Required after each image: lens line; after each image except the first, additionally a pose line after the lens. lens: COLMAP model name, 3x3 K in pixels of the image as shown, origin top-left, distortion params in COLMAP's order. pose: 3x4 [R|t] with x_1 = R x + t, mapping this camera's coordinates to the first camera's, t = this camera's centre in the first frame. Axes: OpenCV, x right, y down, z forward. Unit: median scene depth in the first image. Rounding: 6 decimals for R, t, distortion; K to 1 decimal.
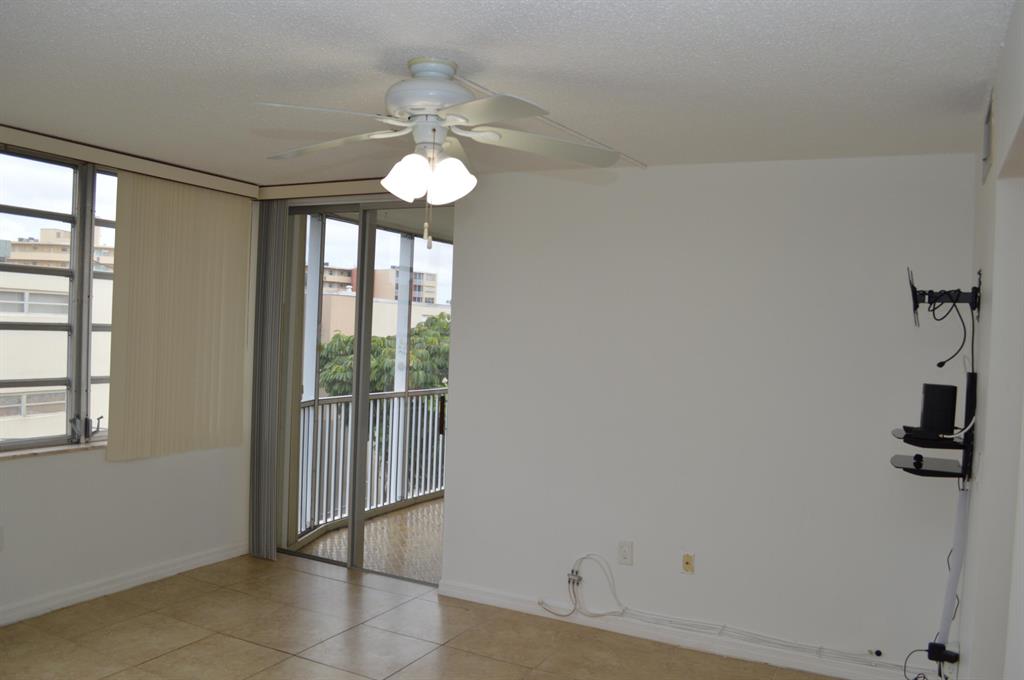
lens RADIAL K [[808.3, 0, 510.0], [0, 808.3, 337.7], [0, 0, 1]] dist [-0.010721, -0.002303]
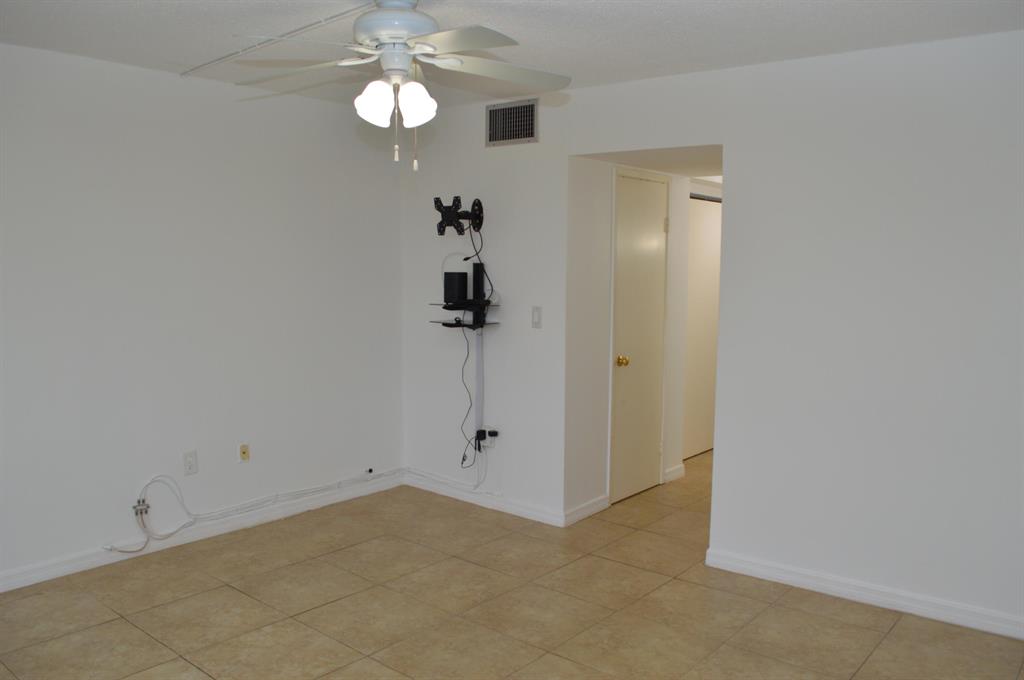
lens RADIAL K [[808.3, 0, 508.6], [0, 808.3, 341.4], [0, 0, 1]] dist [-0.010721, -0.002303]
pose [[0.233027, -0.127168, 0.964120, -0.727546], [0.010893, 0.991692, 0.128172, -0.006000], [-0.972409, -0.019365, 0.232476, 0.399951]]
